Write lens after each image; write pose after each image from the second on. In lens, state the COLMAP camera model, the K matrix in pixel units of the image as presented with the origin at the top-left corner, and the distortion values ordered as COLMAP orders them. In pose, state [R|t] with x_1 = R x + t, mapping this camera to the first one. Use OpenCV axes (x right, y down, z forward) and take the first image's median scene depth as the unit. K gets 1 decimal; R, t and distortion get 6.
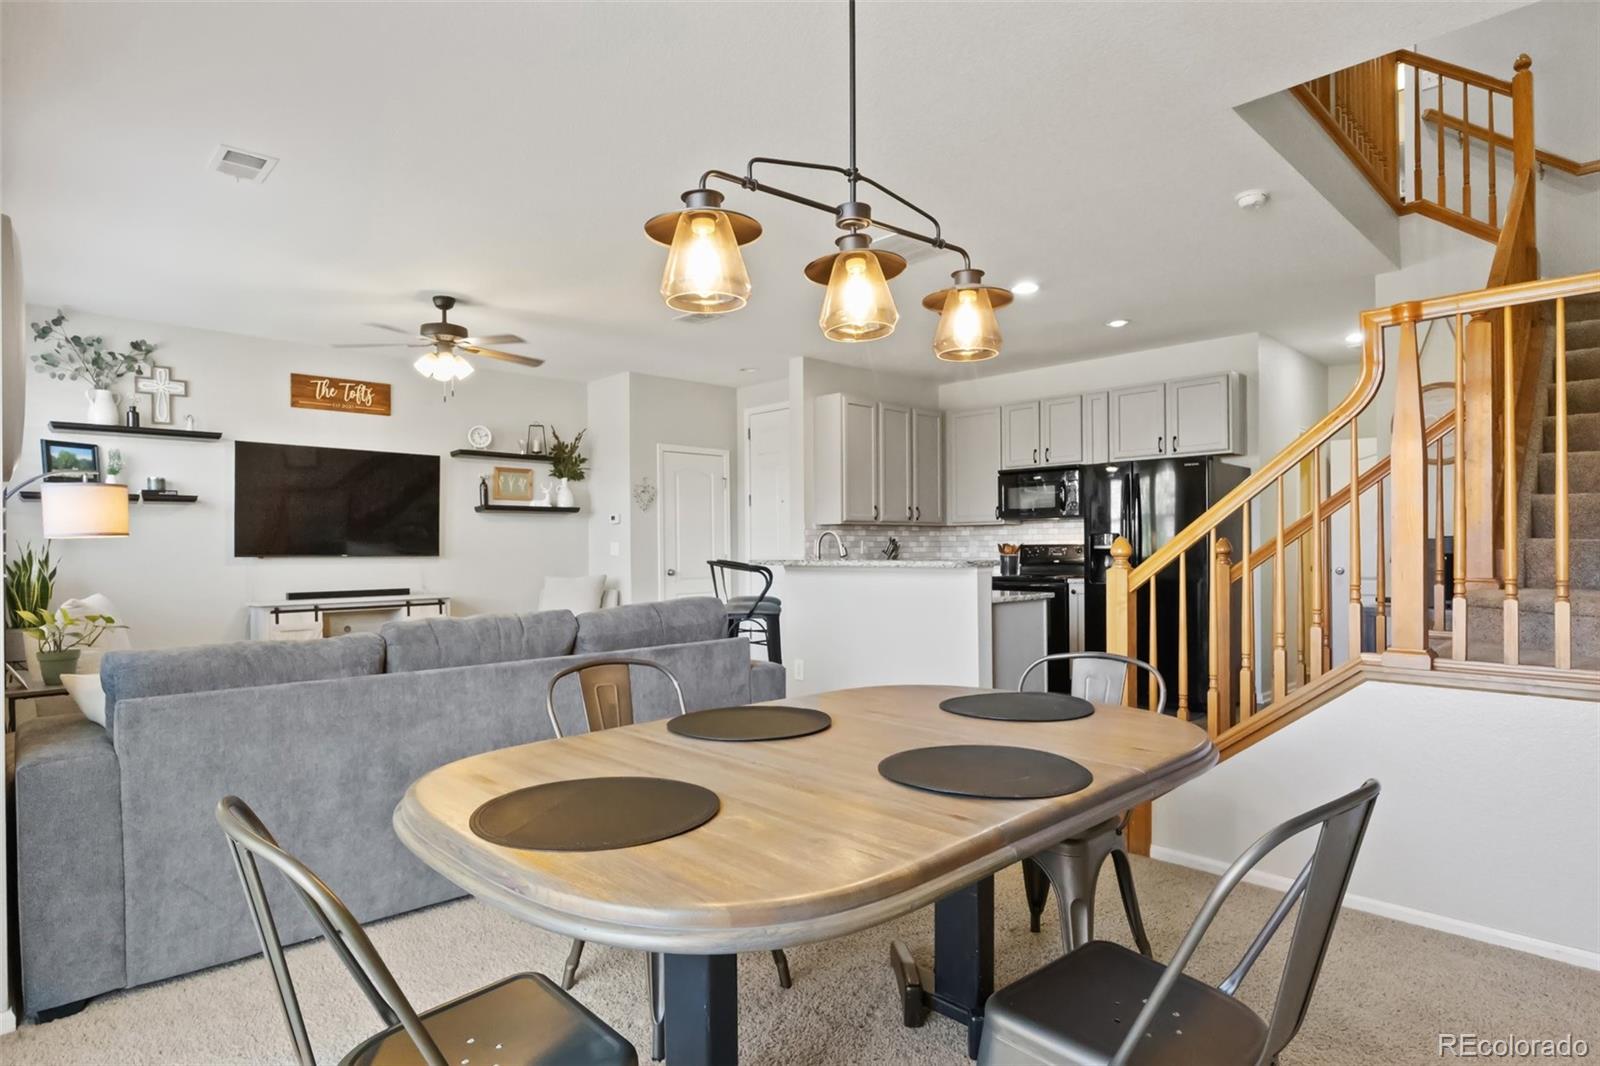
lens RADIAL K [[868.0, 0, 801.7], [0, 868.0, 544.8], [0, 0, 1]] dist [-0.005153, -0.001584]
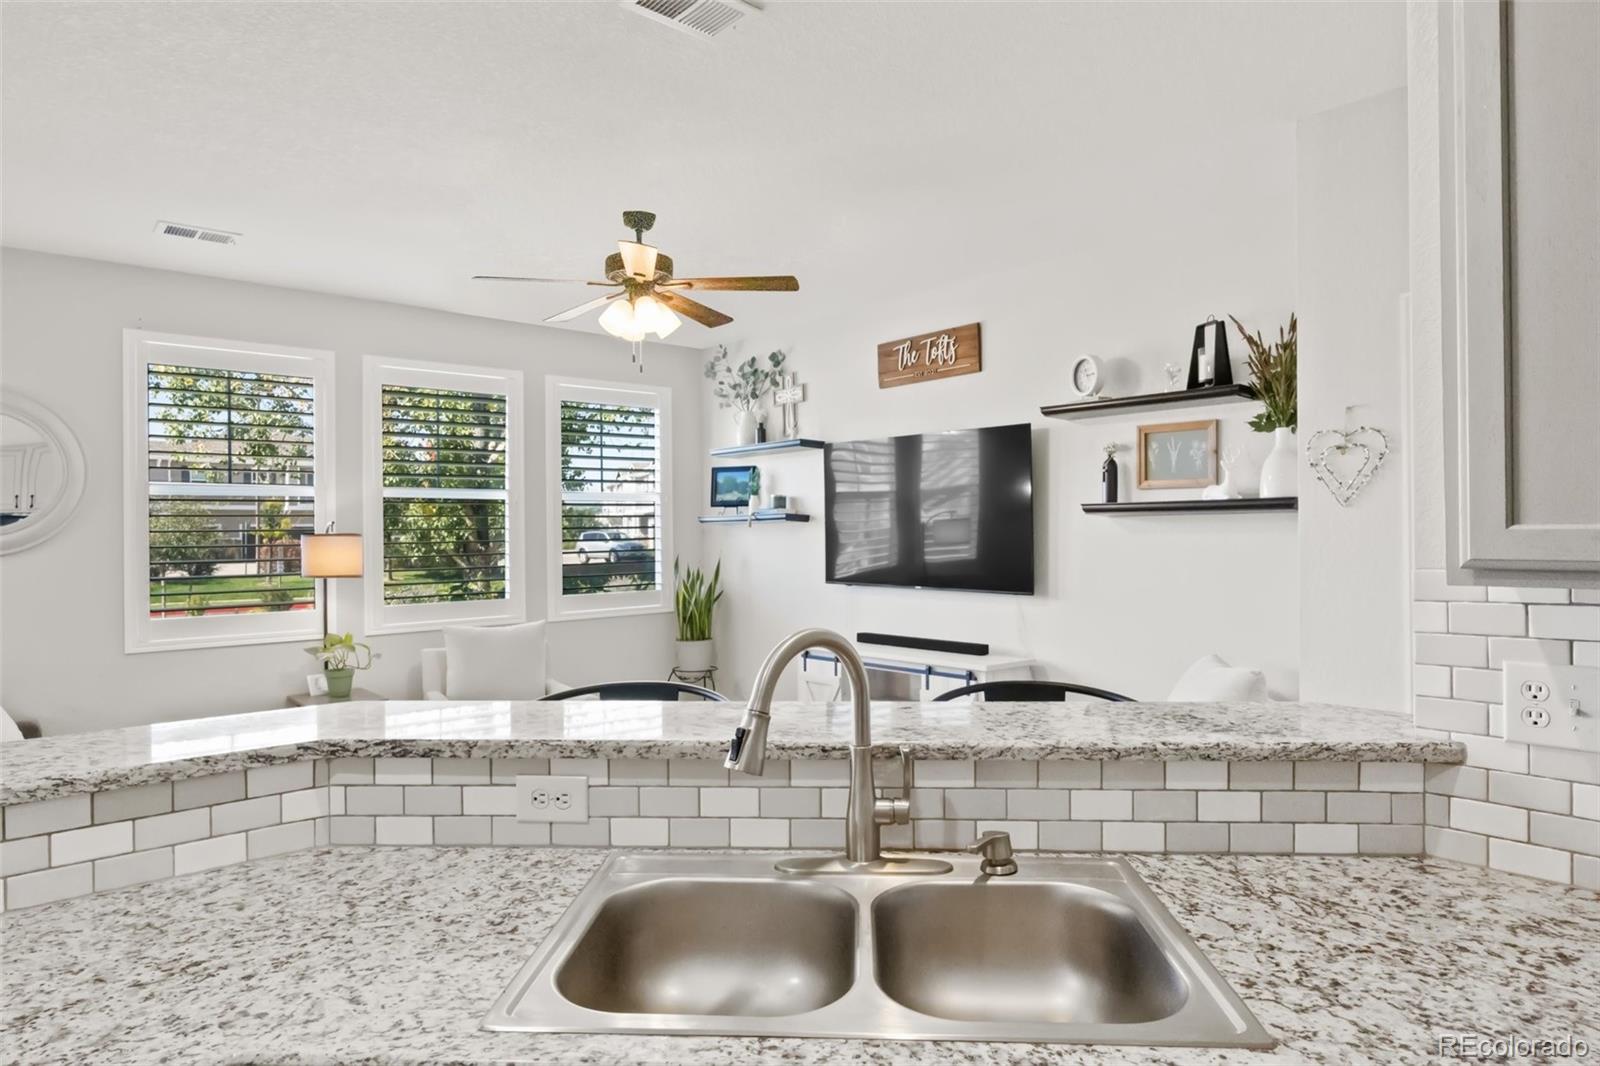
lens RADIAL K [[946.0, 0, 789.5], [0, 946.0, 526.1], [0, 0, 1]] dist [-0.004518, 0.001664]
pose [[-0.056302, 0.002661, -0.998410, 0.223994], [0.014467, 0.999894, 0.001849, -0.036845], [0.998309, -0.014340, -0.056334, 0.868332]]
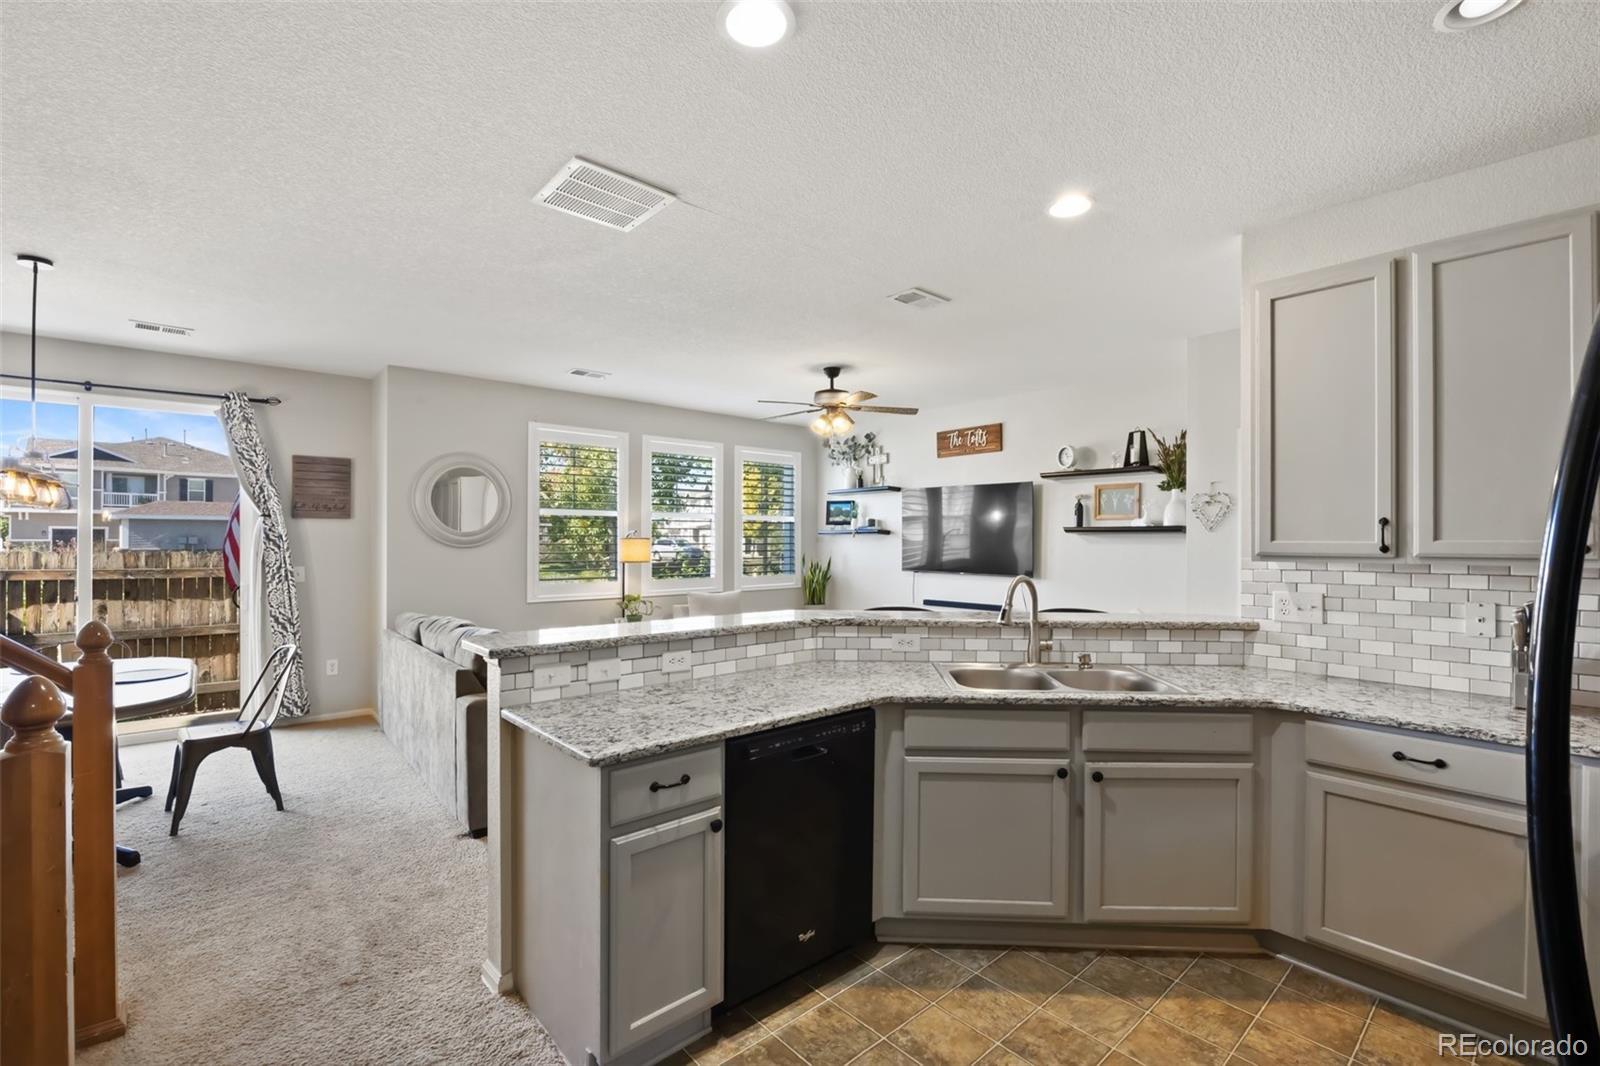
lens RADIAL K [[692.9, 0, 793.5], [0, 692.9, 536.7], [0, 0, 1]] dist [-0.014720, 0.000224]
pose [[-0.054669, 0.001816, -0.998503, 0.425315], [0.000049, 0.999998, 0.001816, -0.037701], [0.998505, 0.000051, -0.054669, 0.754120]]
